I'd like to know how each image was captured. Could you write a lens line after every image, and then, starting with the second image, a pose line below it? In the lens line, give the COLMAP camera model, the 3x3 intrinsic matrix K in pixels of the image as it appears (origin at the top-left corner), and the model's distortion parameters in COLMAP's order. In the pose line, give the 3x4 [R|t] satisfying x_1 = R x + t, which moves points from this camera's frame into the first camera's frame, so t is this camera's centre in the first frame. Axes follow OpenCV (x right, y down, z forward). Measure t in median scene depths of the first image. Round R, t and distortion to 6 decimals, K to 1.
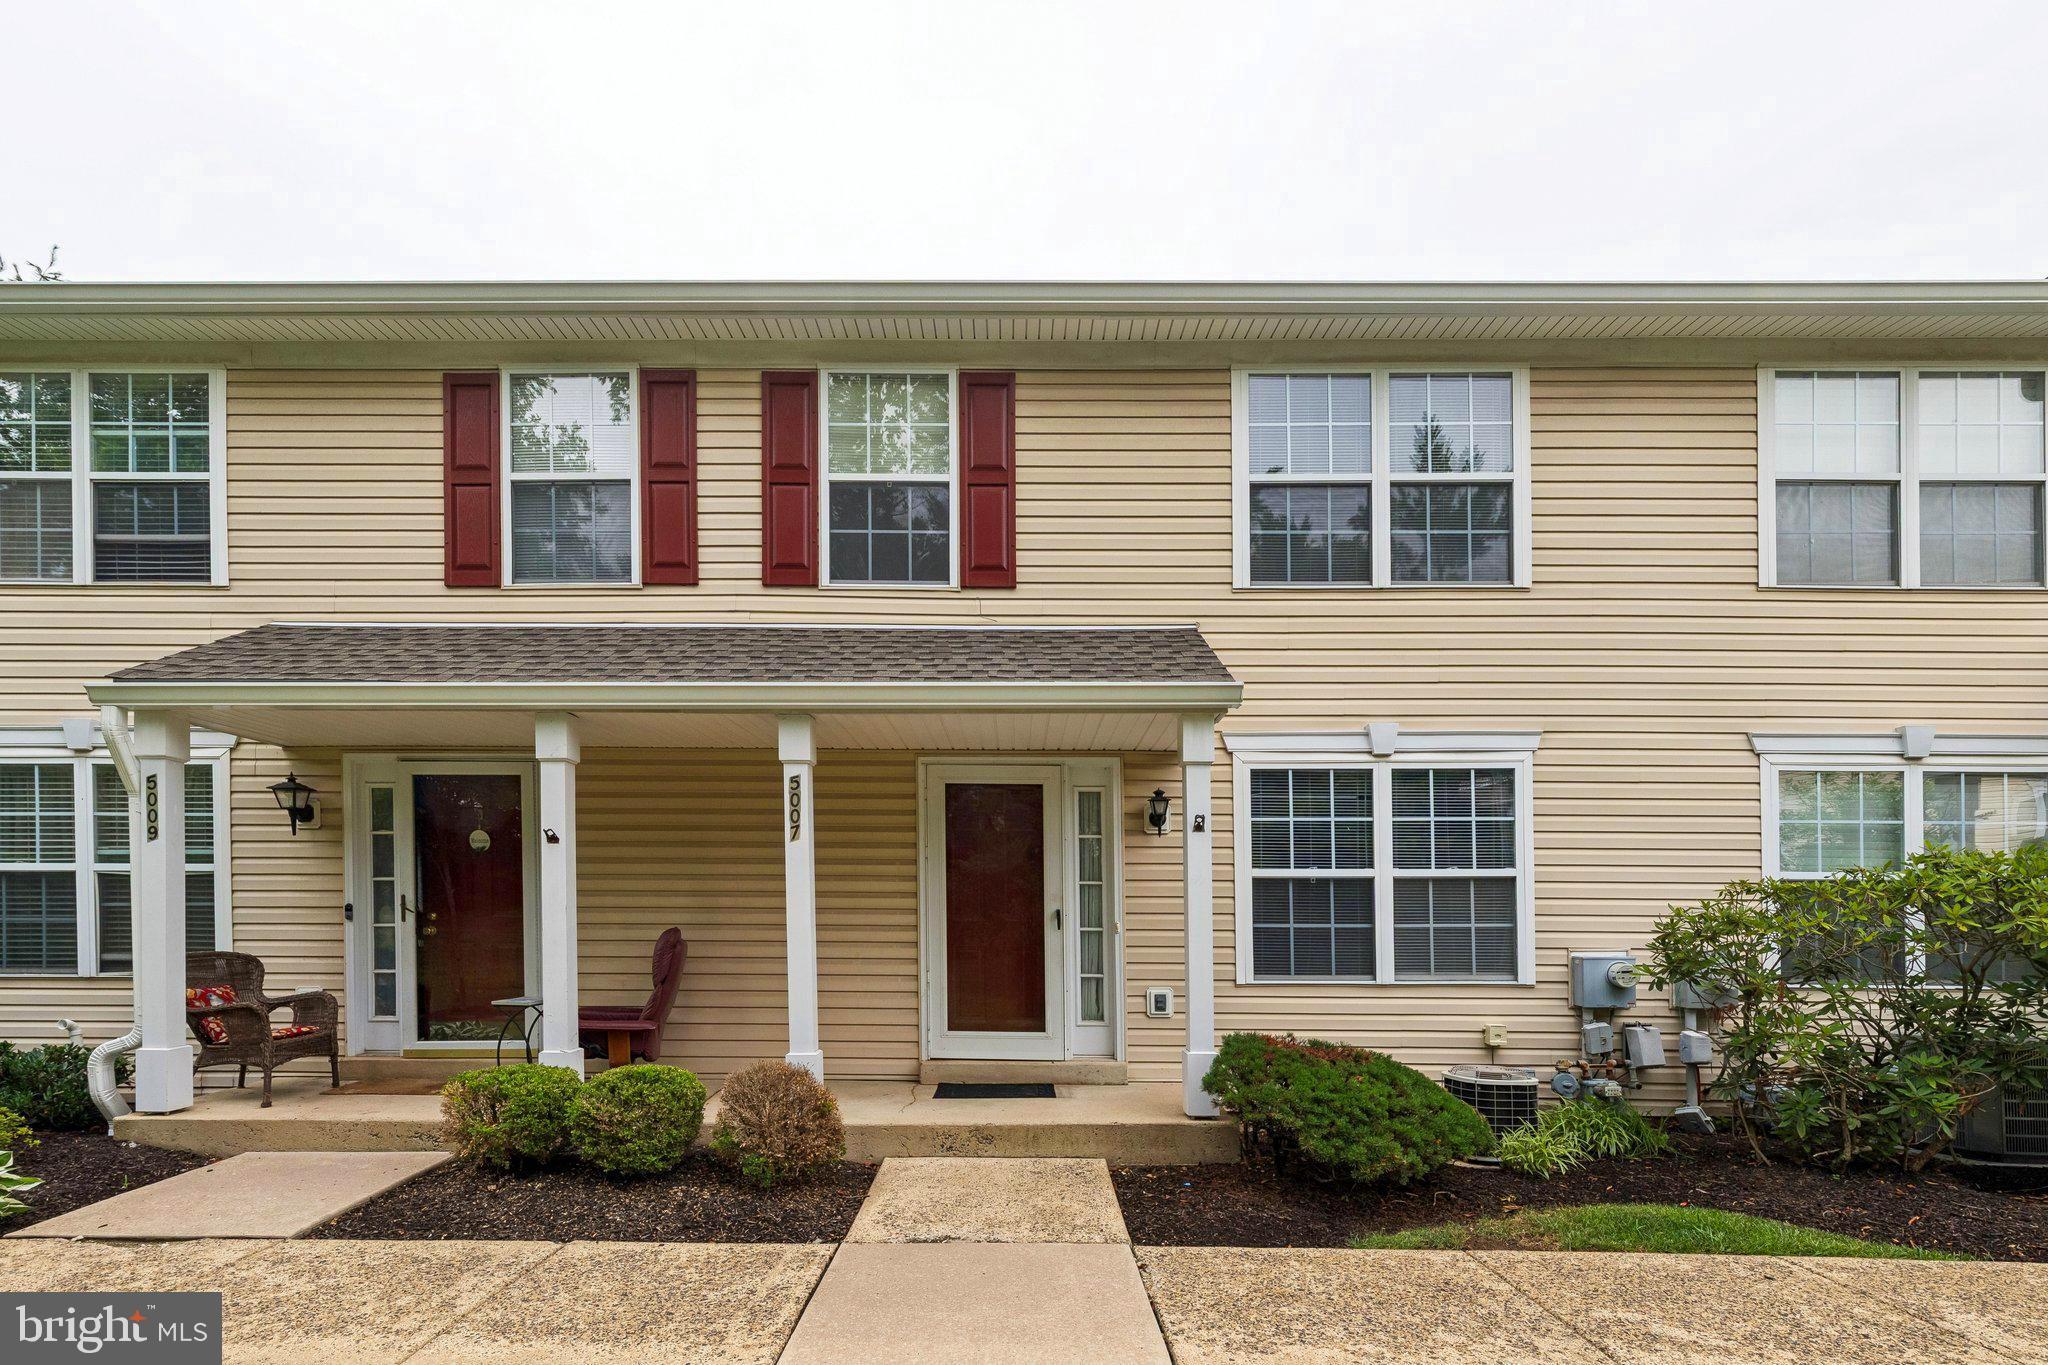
lens RADIAL K [[932.5, 0, 1024.0], [0, 932.5, 768.0], [0, 0, 1]] dist [0.002009, 0.000332]
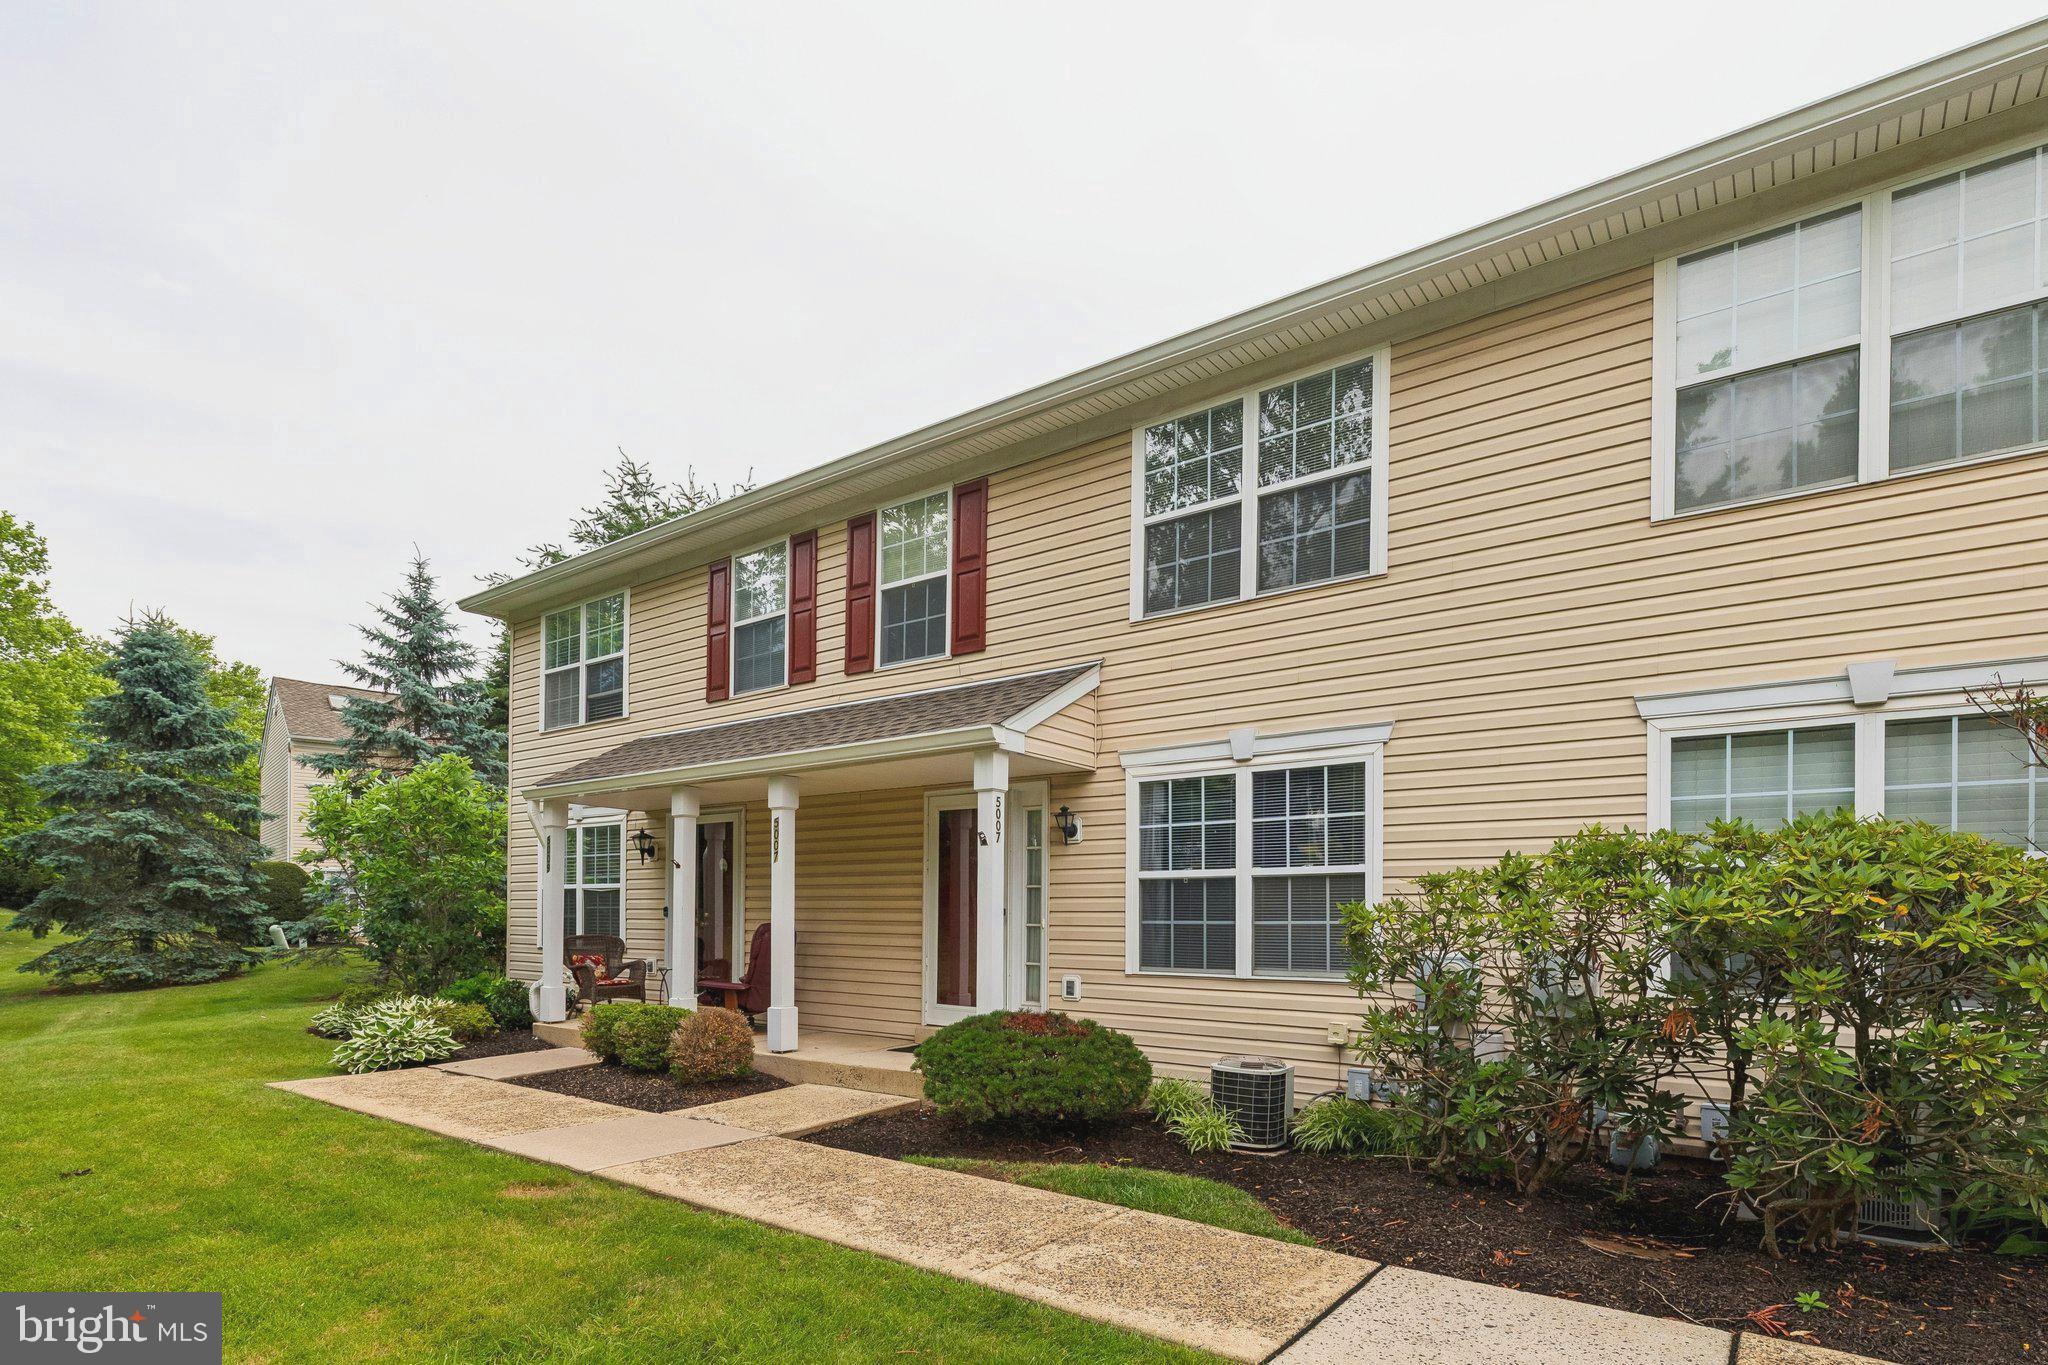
lens RADIAL K [[910.2, 0, 1024.0], [0, 910.2, 738.1], [0, 0, 1]] dist [0.001055, -0.000182]
pose [[0.839353, -0.104108, -0.533524, 0.716554], [0.083637, 0.994535, -0.062485, 0.005128], [0.537114, 0.007825, 0.843474, -0.001761]]
